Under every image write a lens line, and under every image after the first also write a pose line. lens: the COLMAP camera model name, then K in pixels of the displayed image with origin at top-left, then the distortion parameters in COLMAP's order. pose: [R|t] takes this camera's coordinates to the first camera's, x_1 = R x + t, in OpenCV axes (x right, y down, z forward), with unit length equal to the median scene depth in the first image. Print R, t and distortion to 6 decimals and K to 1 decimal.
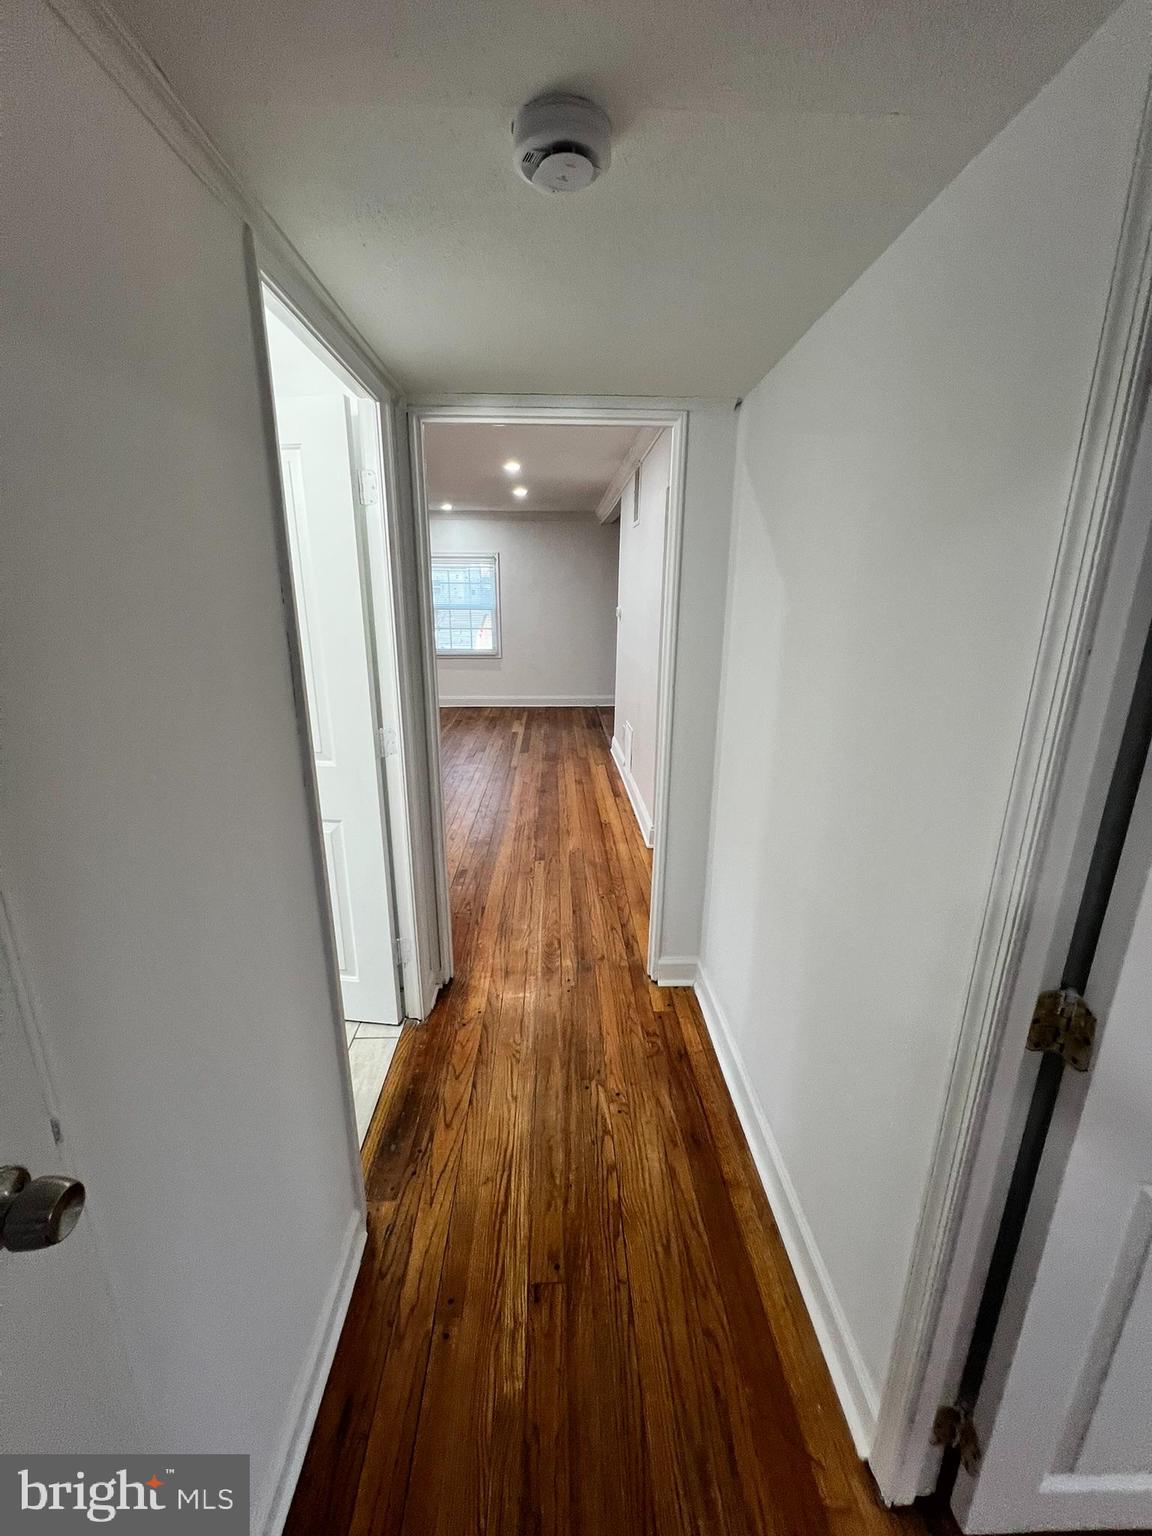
lens RADIAL K [[612.4, 0, 568.9], [0, 612.4, 772.5], [0, 0, 1]] dist [-0.001581, 0.000157]
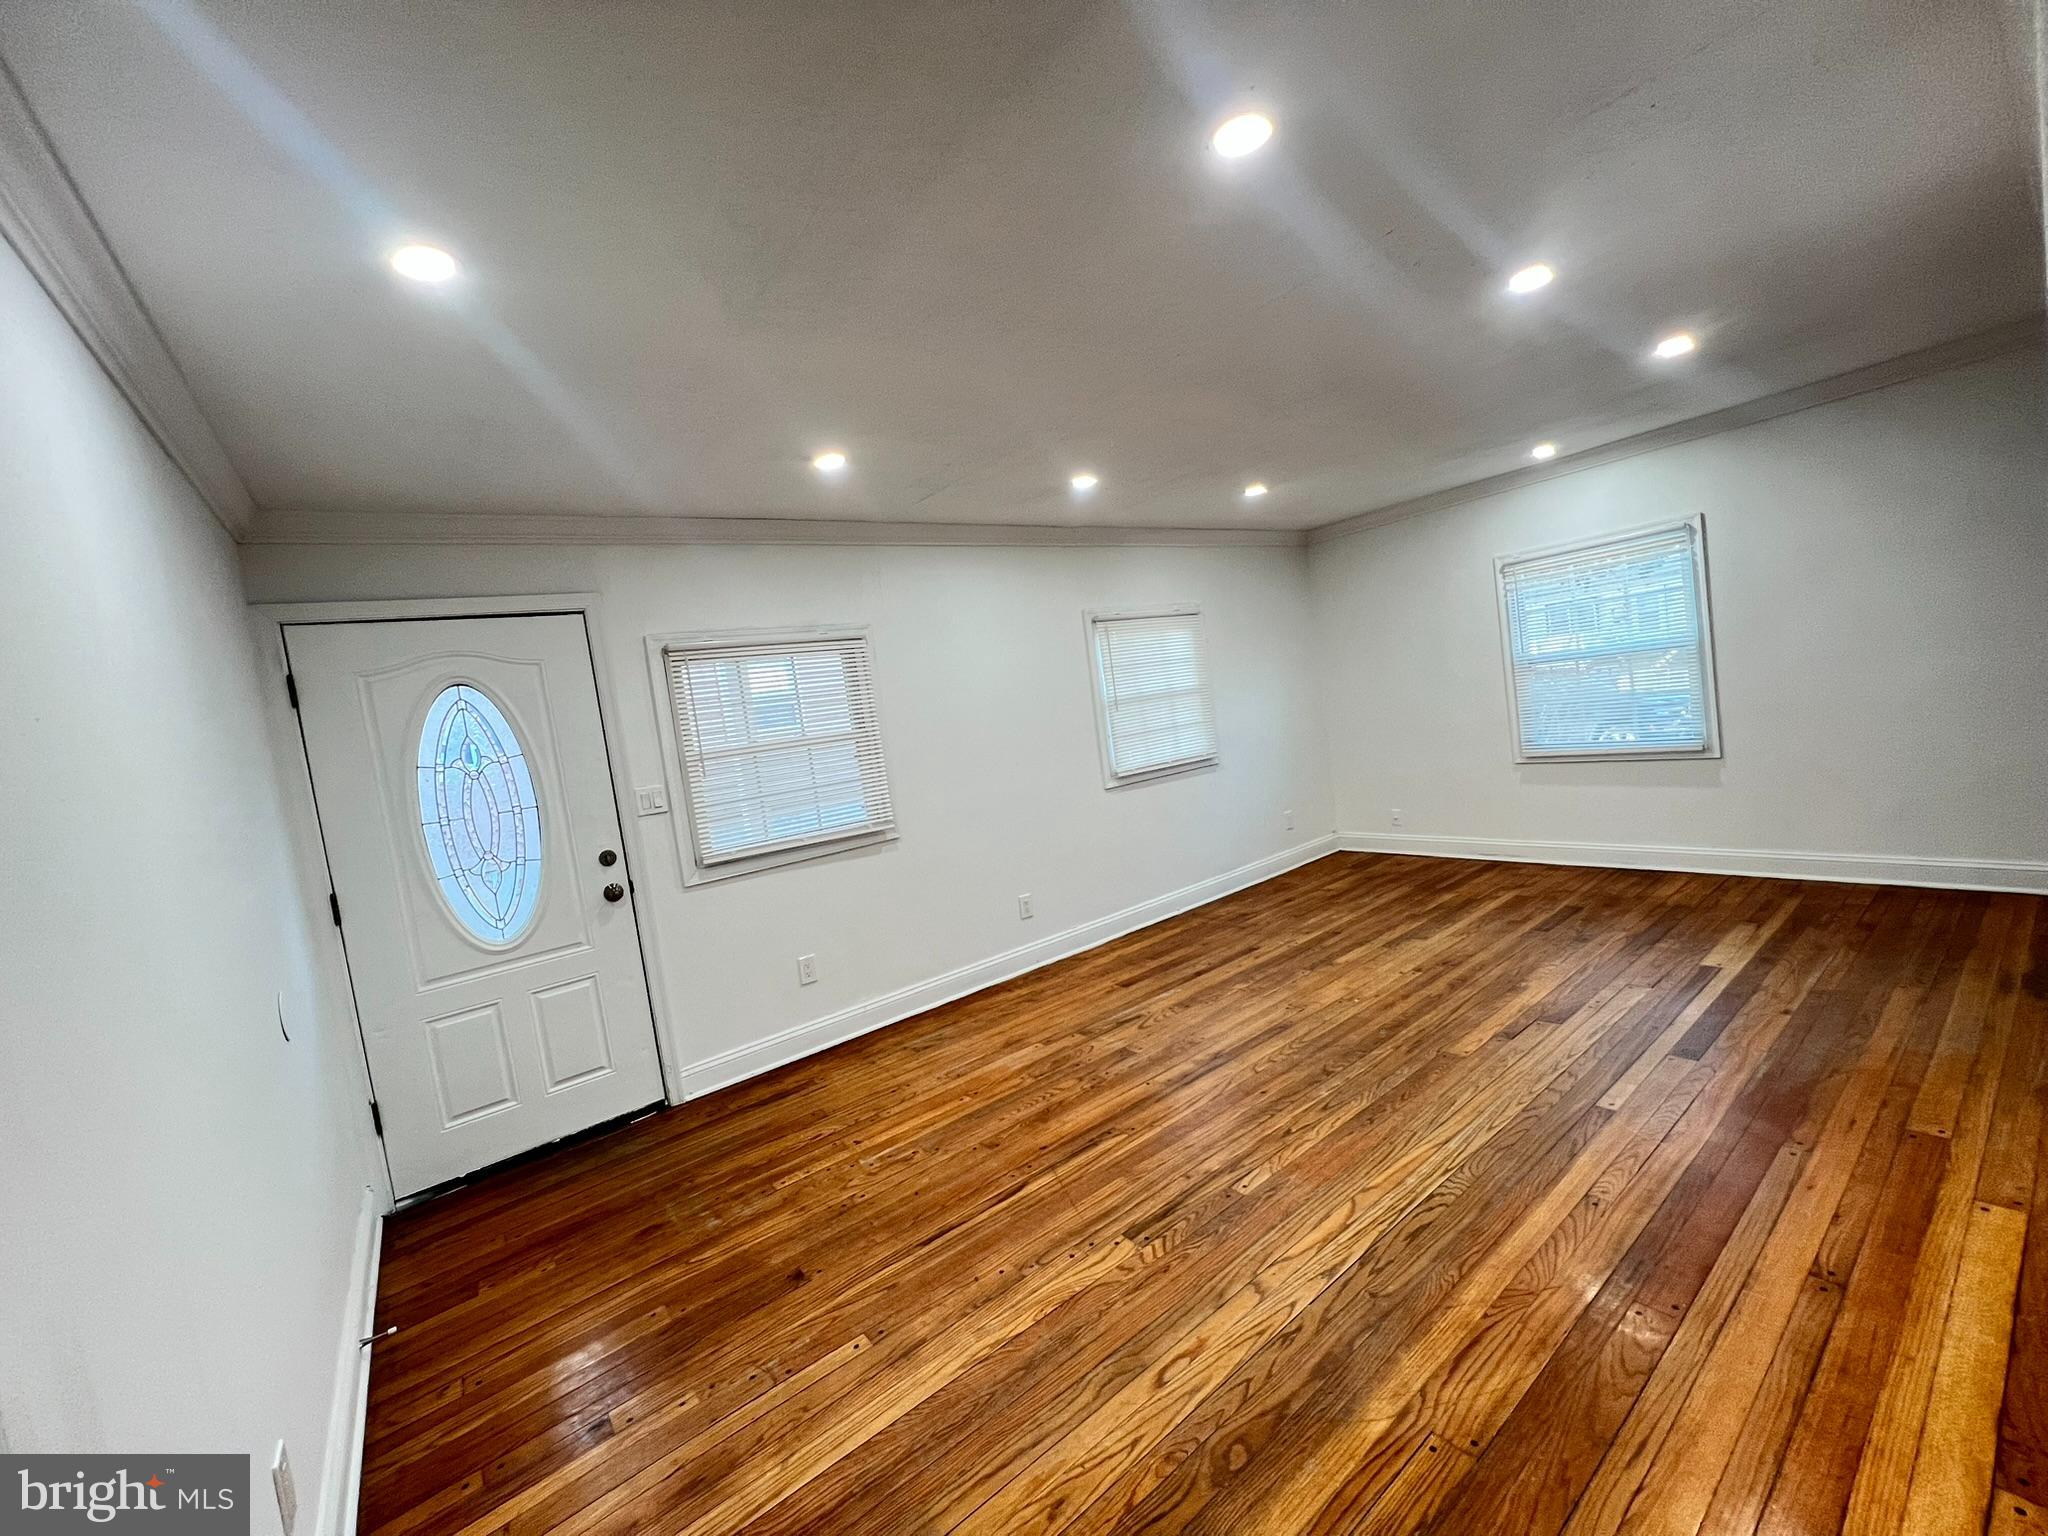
lens RADIAL K [[816.5, 0, 1020.1], [0, 816.5, 768.1], [0, 0, 1]] dist [-0.001581, 0.000157]
pose [[0.568376, -0.023524, -0.822433, 0.134429], [-0.088659, 0.992020, -0.089647, -0.168299], [0.817978, 0.123869, 0.561754, 0.578663]]
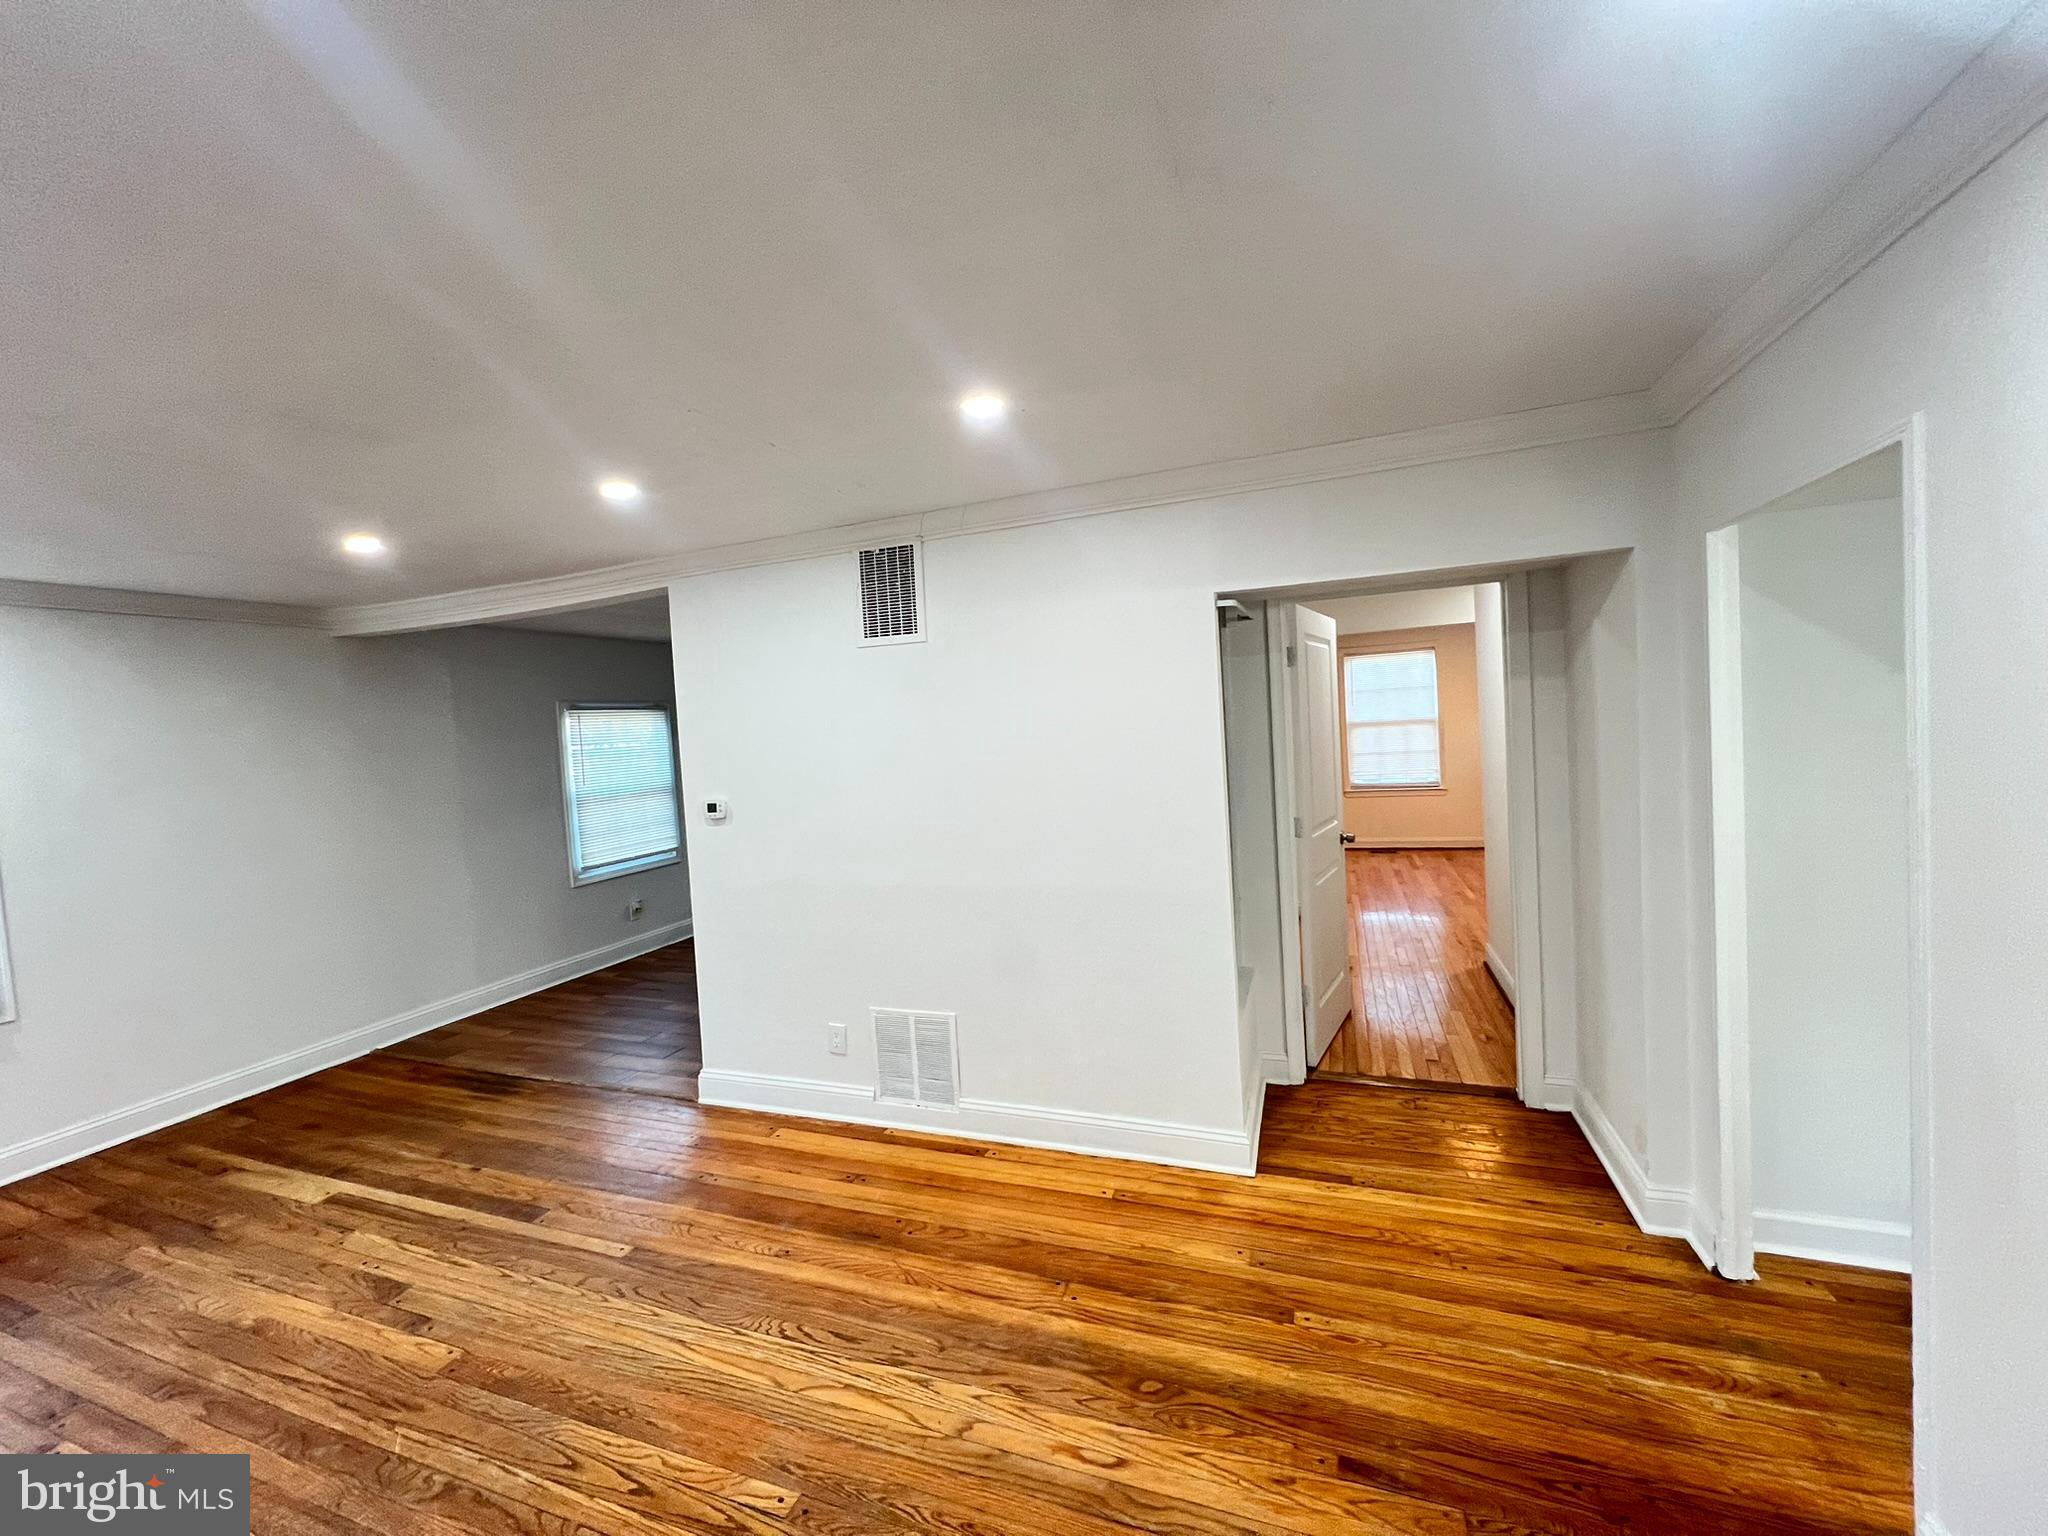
lens RADIAL K [[816.5, 0, 1019.7], [0, 816.5, 755.3], [0, 0, 1]] dist [-0.001581, 0.000157]
pose [[0.376121, -0.058084, 0.924748, -0.562376], [0.316098, 0.946204, -0.069135, -0.234935], [-0.870985, 0.318314, 0.374248, 0.680365]]
